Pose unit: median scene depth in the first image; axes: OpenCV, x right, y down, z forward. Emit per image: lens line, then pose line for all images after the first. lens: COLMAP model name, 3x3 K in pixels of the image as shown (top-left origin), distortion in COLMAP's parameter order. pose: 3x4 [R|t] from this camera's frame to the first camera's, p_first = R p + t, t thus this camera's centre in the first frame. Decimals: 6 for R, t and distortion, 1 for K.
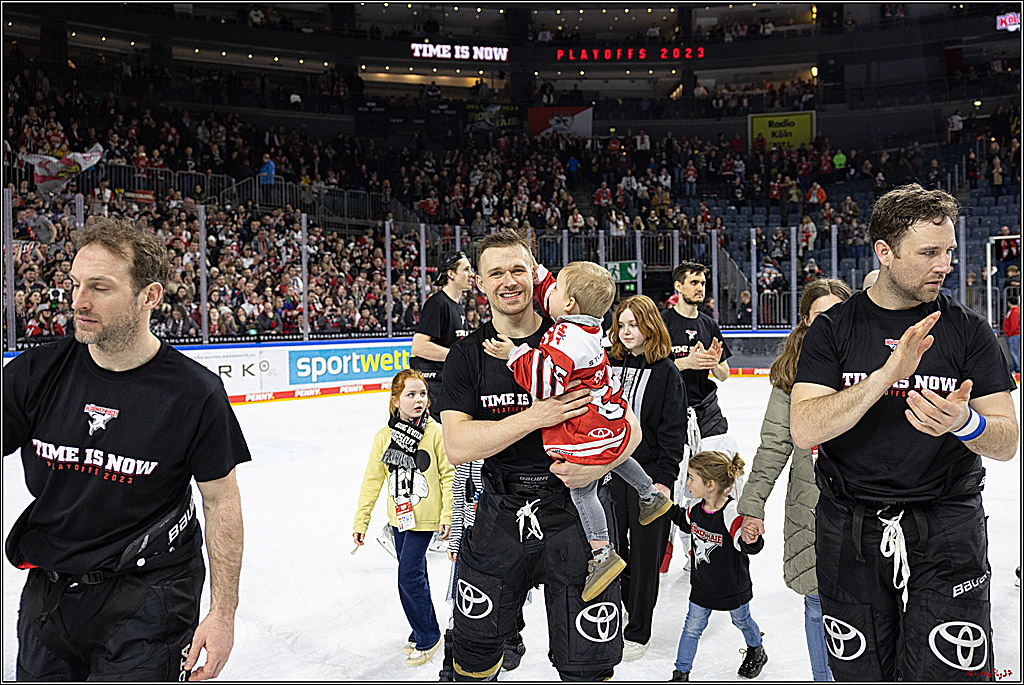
lens RADIAL K [[877.4, 0, 512.0], [0, 877.4, 342.5], [0, 0, 1]] dist [-0.005019, -0.007485]
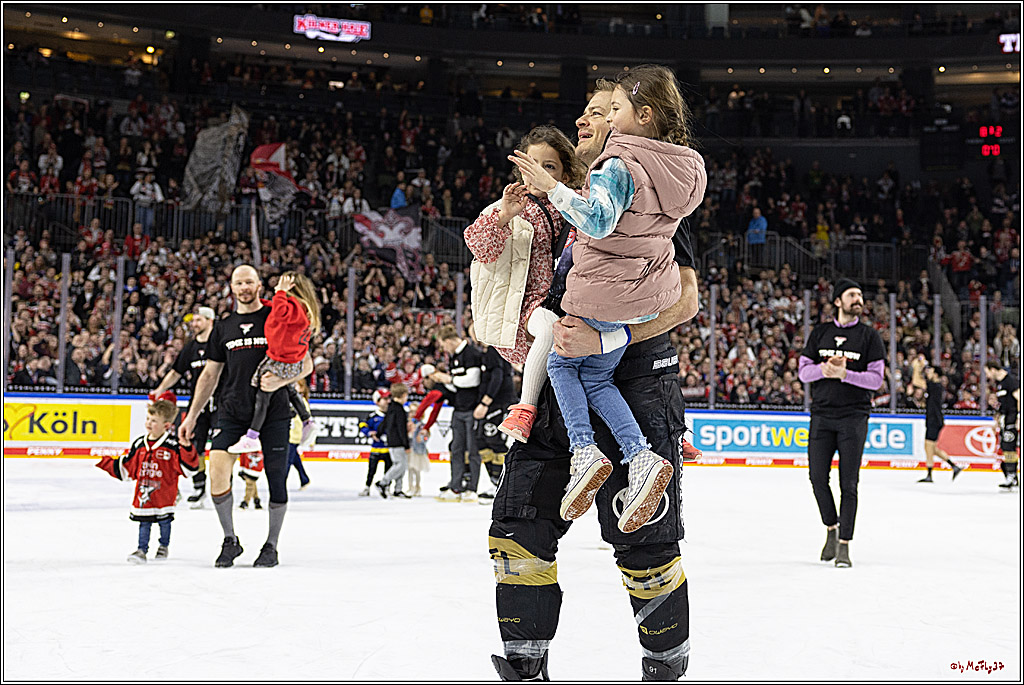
lens RADIAL K [[1371.8, 0, 540.6], [0, 1371.8, 339.7], [0, 0, 1]] dist [0.021825, -0.022389]
pose [[0.860648, 0.011732, -0.509066, 0.385953], [-0.052829, 0.996397, -0.066351, 0.031728], [0.506453, 0.083998, 0.858166, -0.453218]]
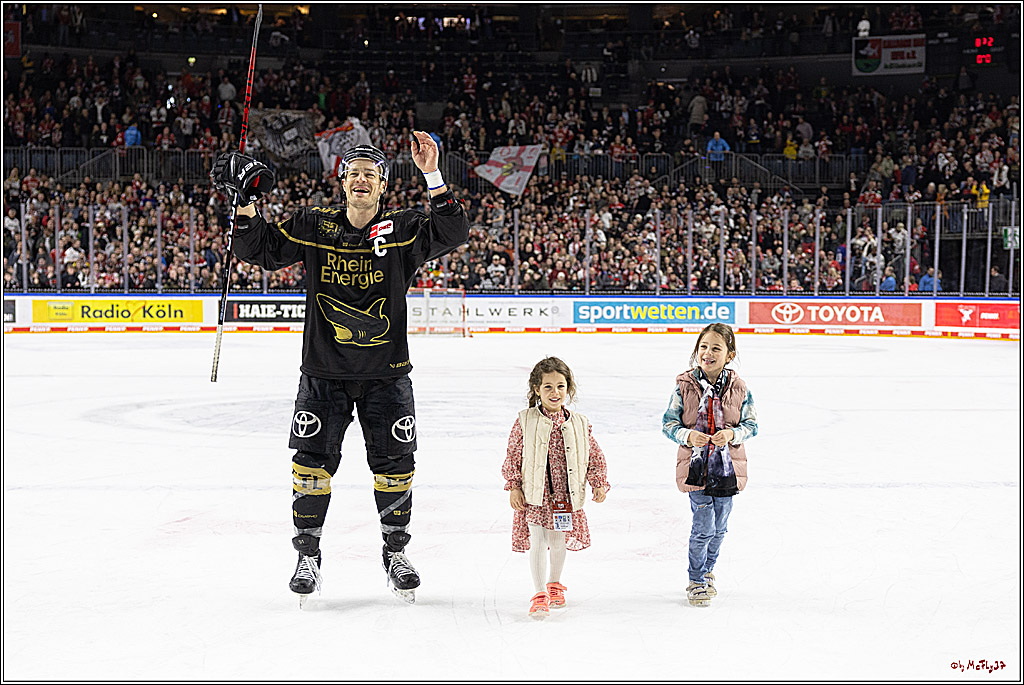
lens RADIAL K [[1419.0, 0, 512.0], [0, 1419.0, 342.5], [0, 0, 1]] dist [0.040465, 0.108551]
pose [[0.737441, 0.046484, -0.673810, 1.246998], [-0.035144, 0.998918, 0.030449, 0.009153], [0.674497, 0.001225, 0.738277, -0.834544]]
